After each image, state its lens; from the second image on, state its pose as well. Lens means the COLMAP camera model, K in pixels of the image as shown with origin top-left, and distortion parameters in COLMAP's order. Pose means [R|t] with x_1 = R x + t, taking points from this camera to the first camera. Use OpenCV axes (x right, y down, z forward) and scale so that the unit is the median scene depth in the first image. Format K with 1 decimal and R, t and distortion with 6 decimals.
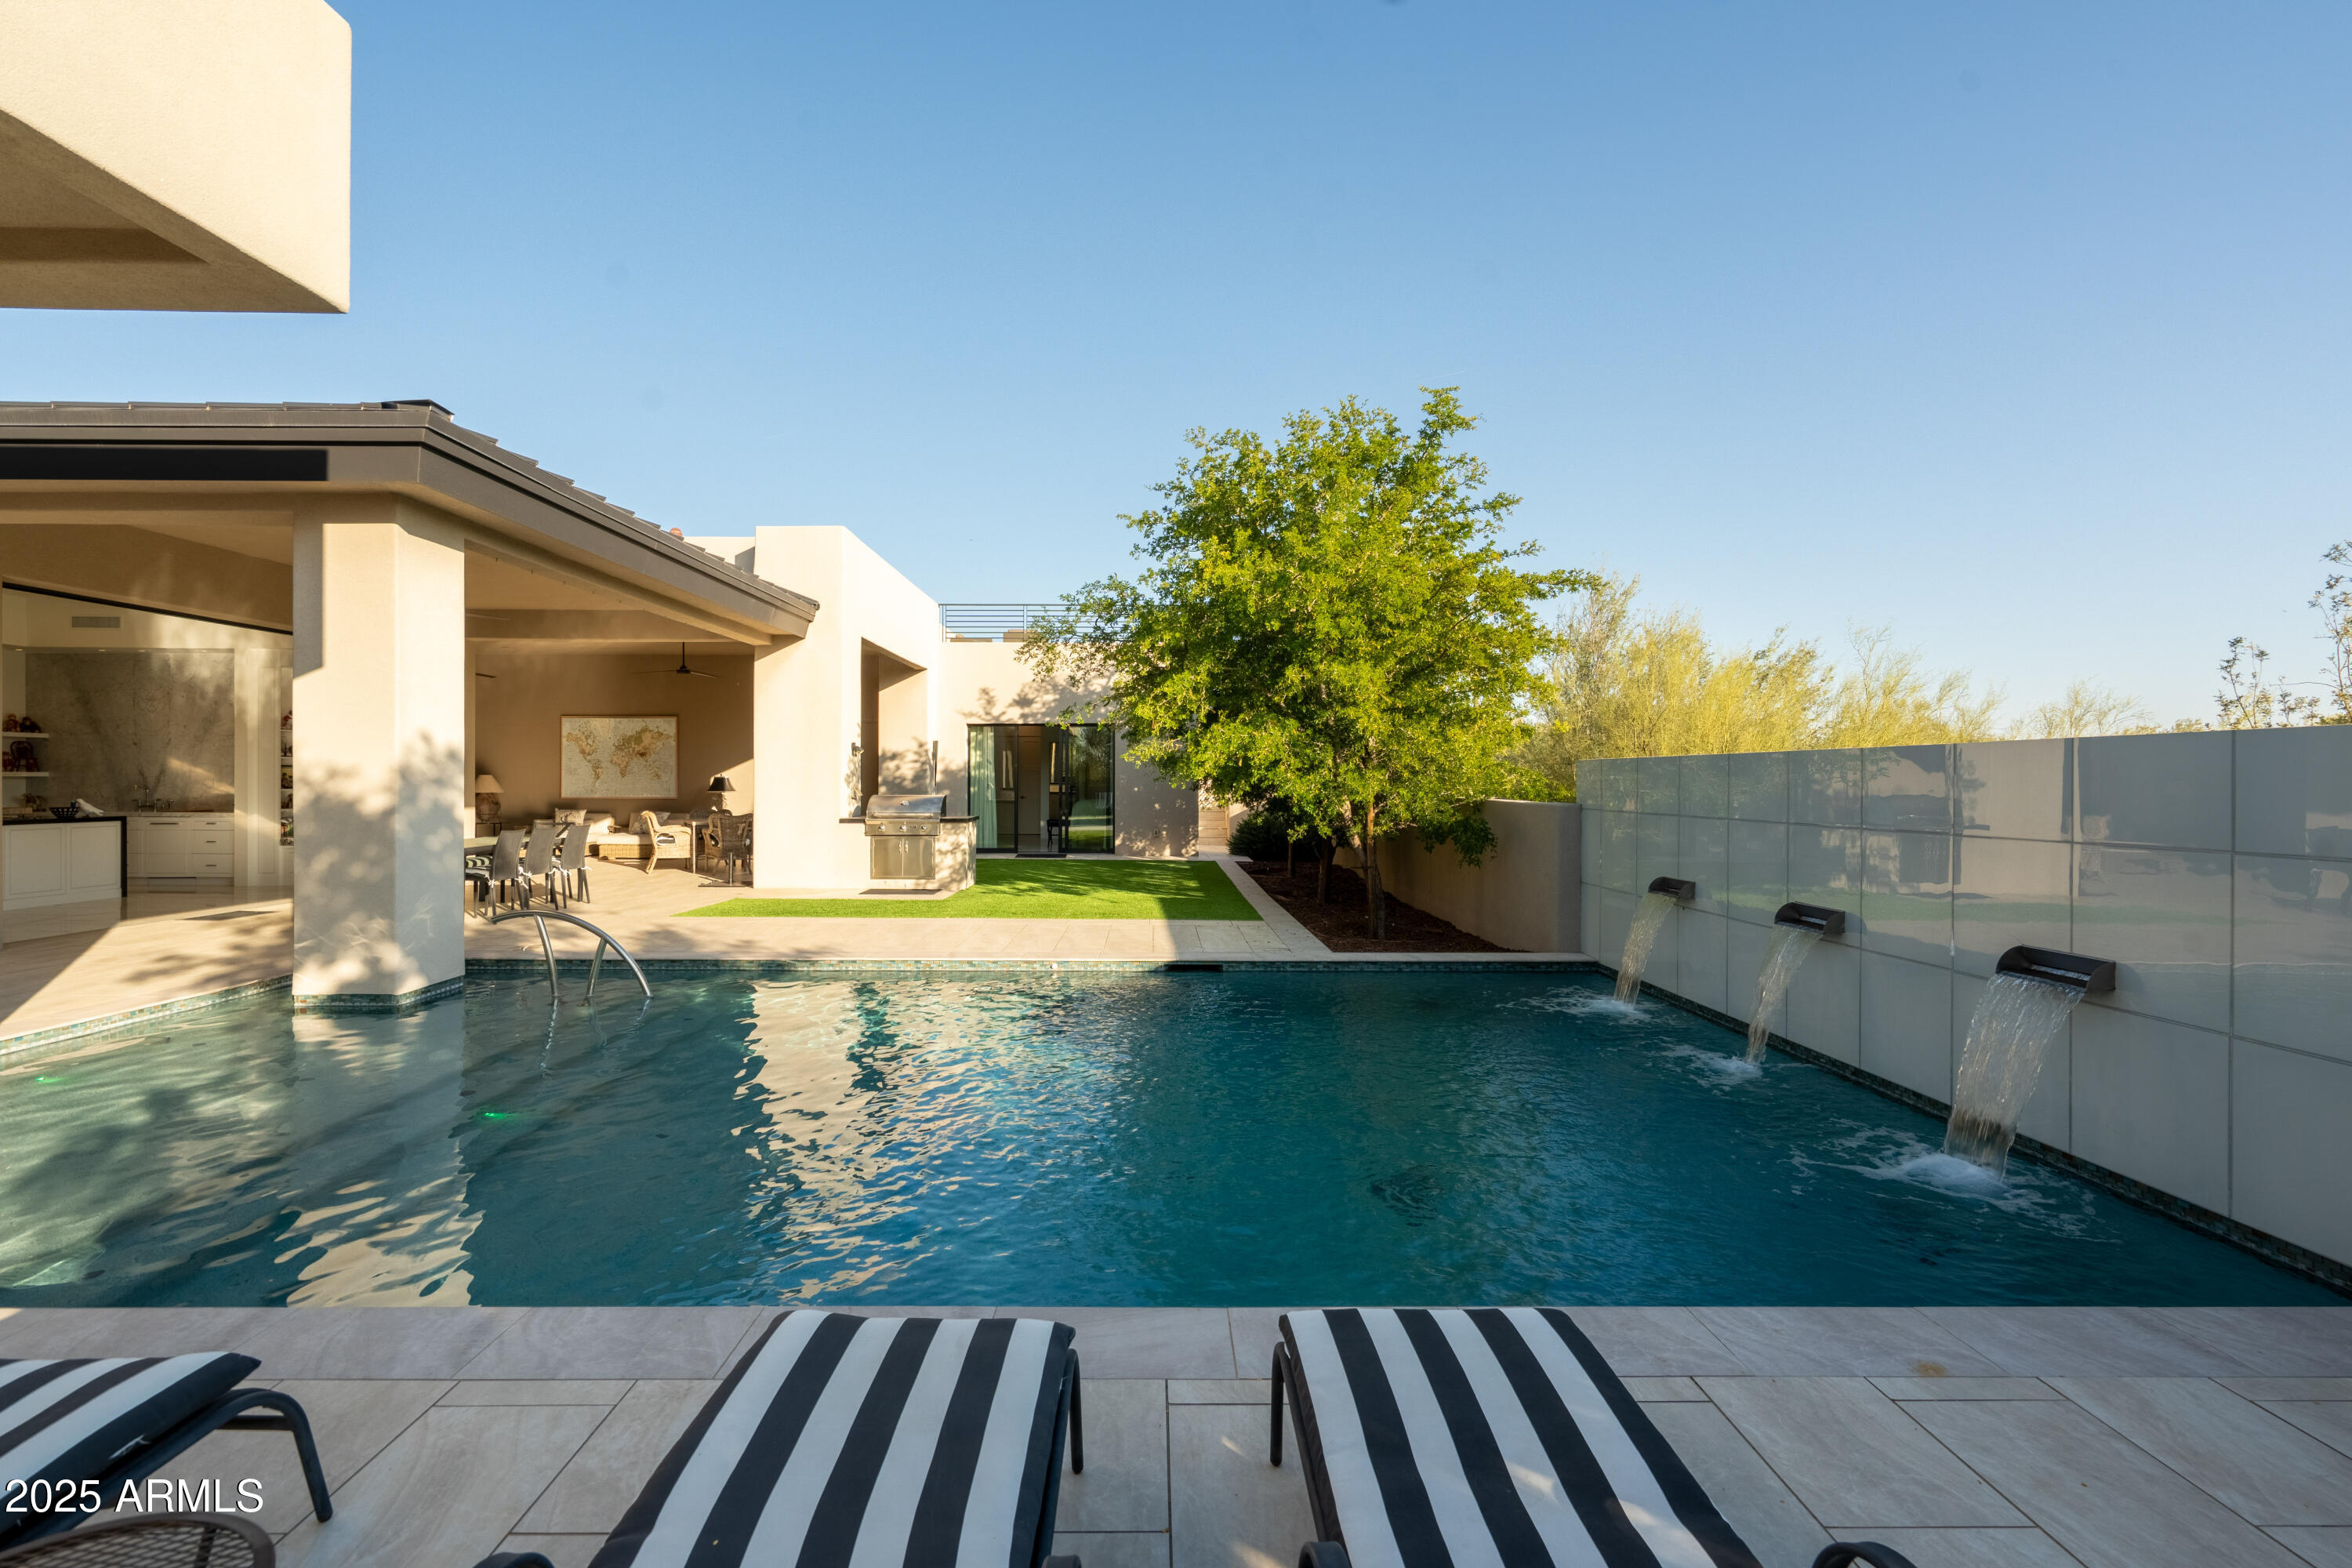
lens RADIAL K [[1069.8, 0, 1139.5], [0, 1069.8, 810.0], [0, 0, 1]] dist [0.000193, 0.002746]
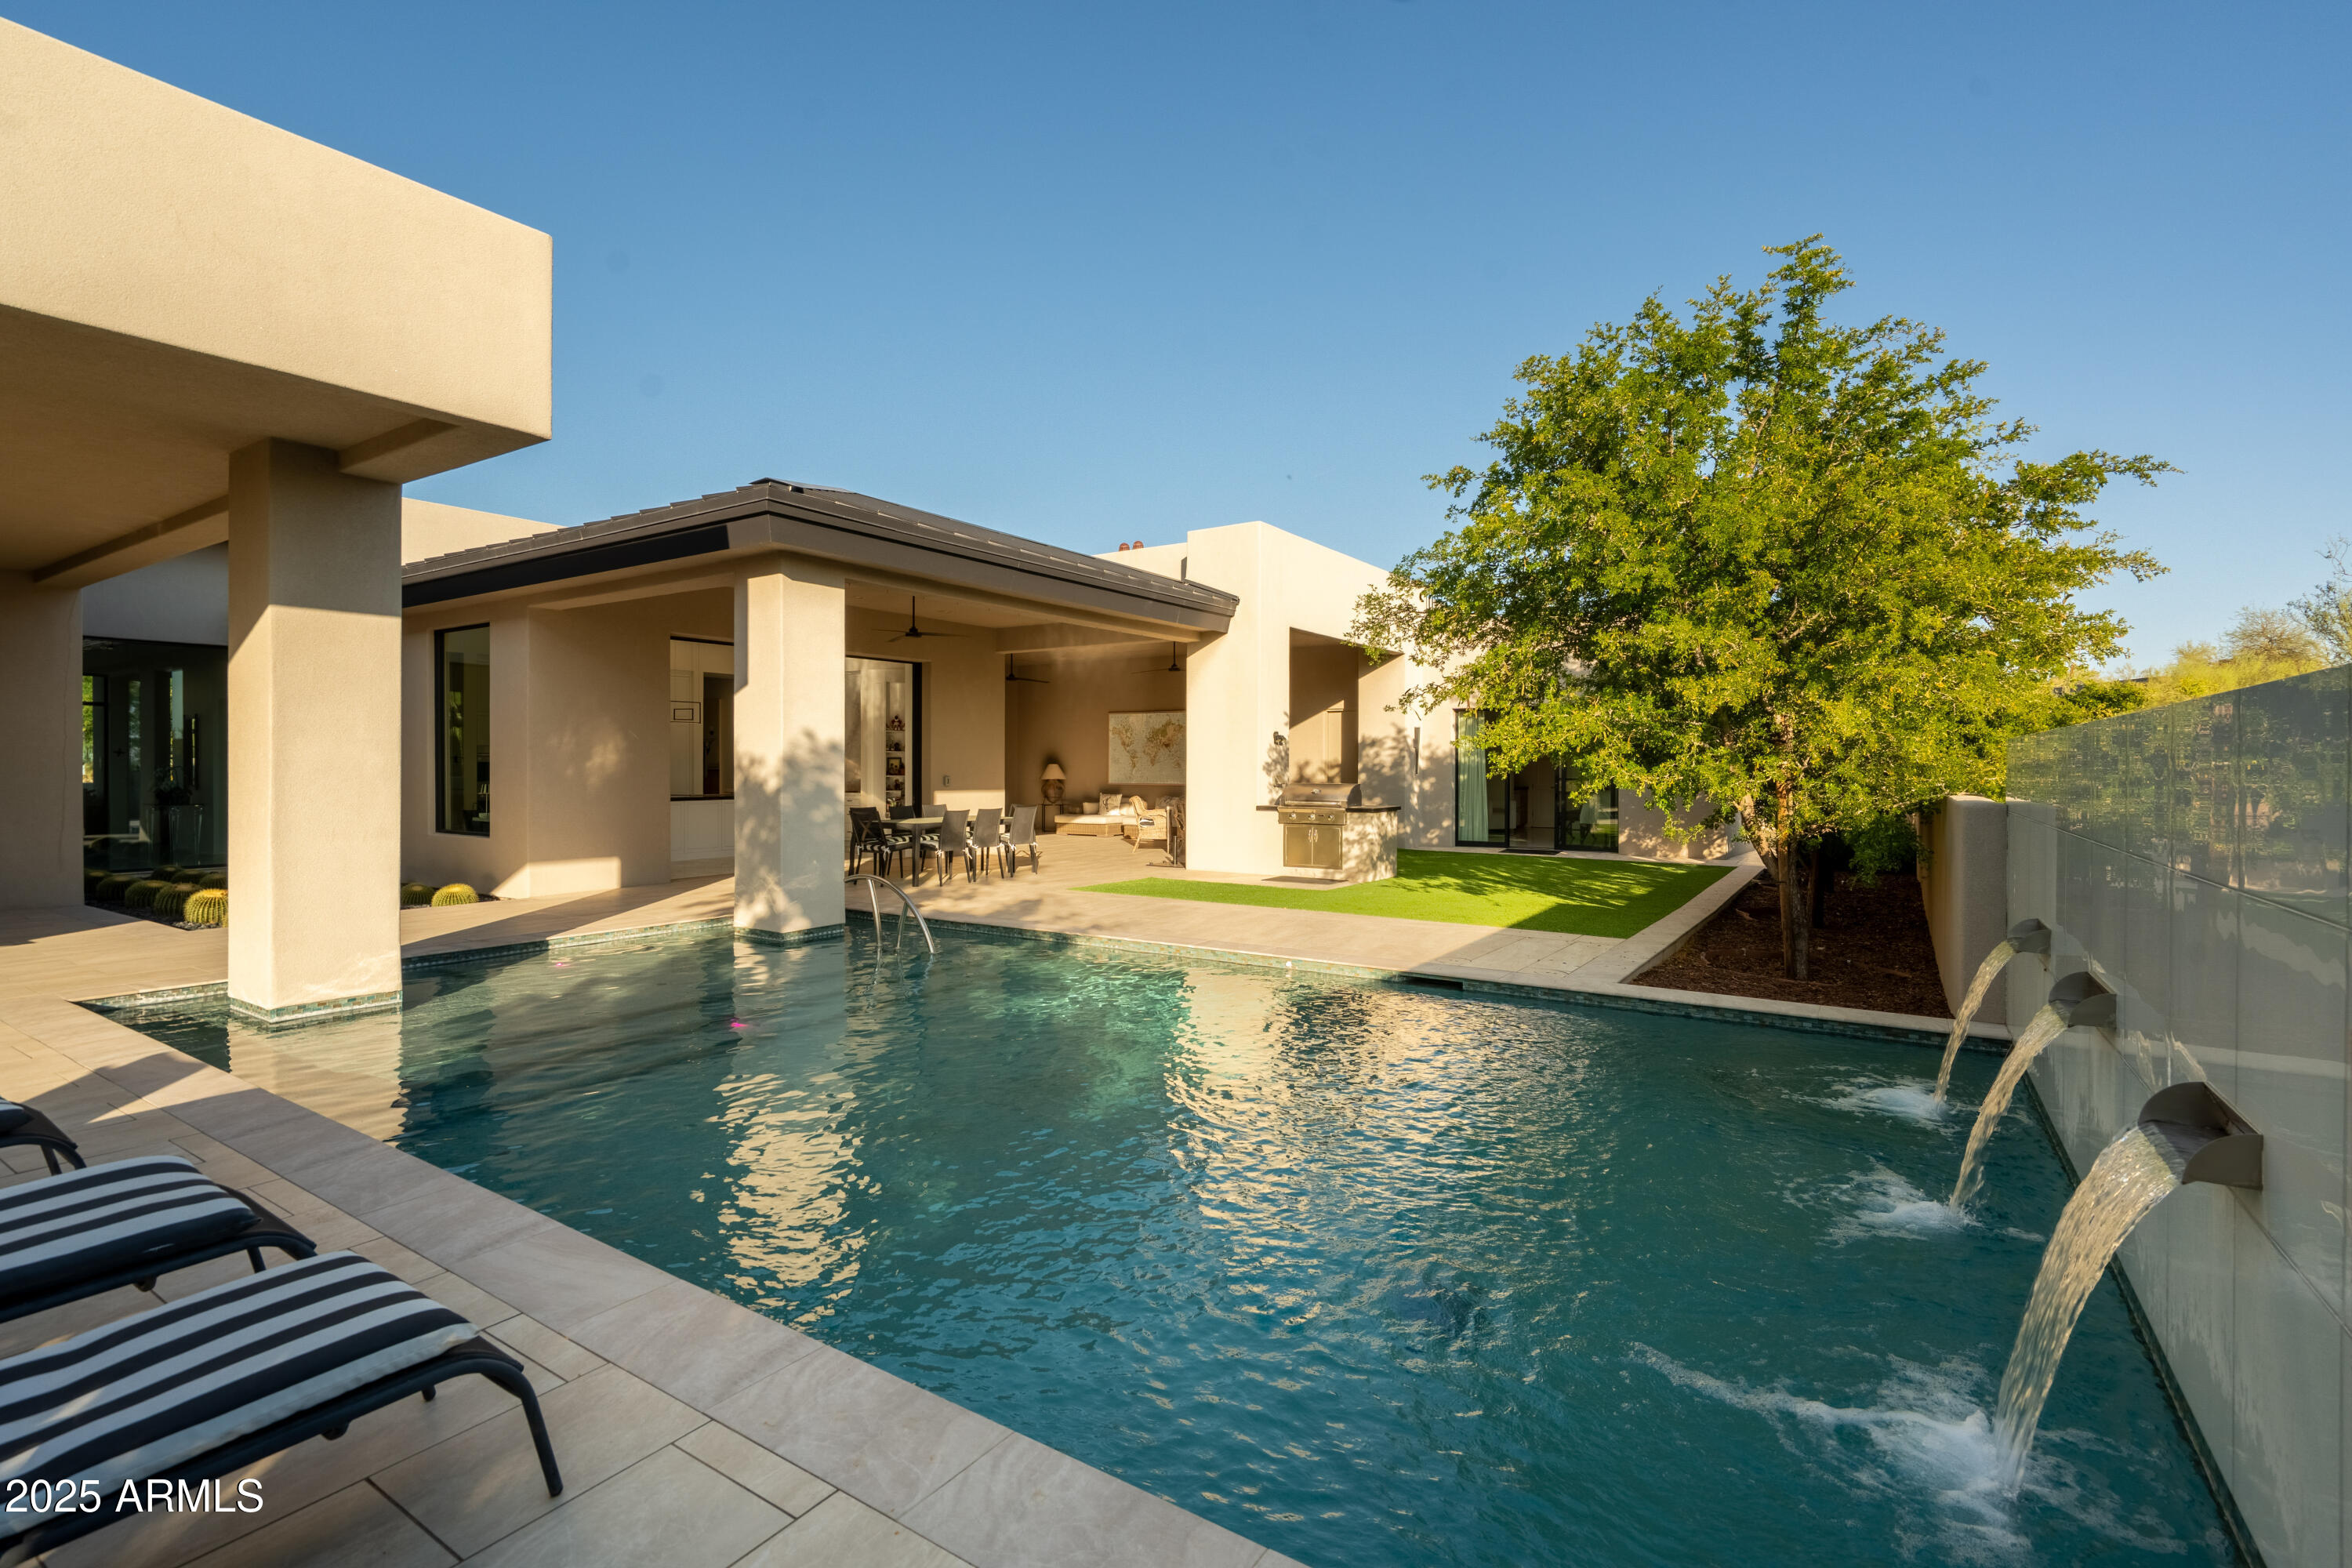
lens RADIAL K [[1069.8, 0, 1133.8], [0, 1069.8, 761.4], [0, 0, 1]] dist [0.000193, 0.002746]
pose [[0.823613, -0.003879, -0.567139, 0.278262], [-0.015769, 0.999433, -0.029737, -0.001940], [0.566933, 0.033435, 0.823085, 0.114169]]
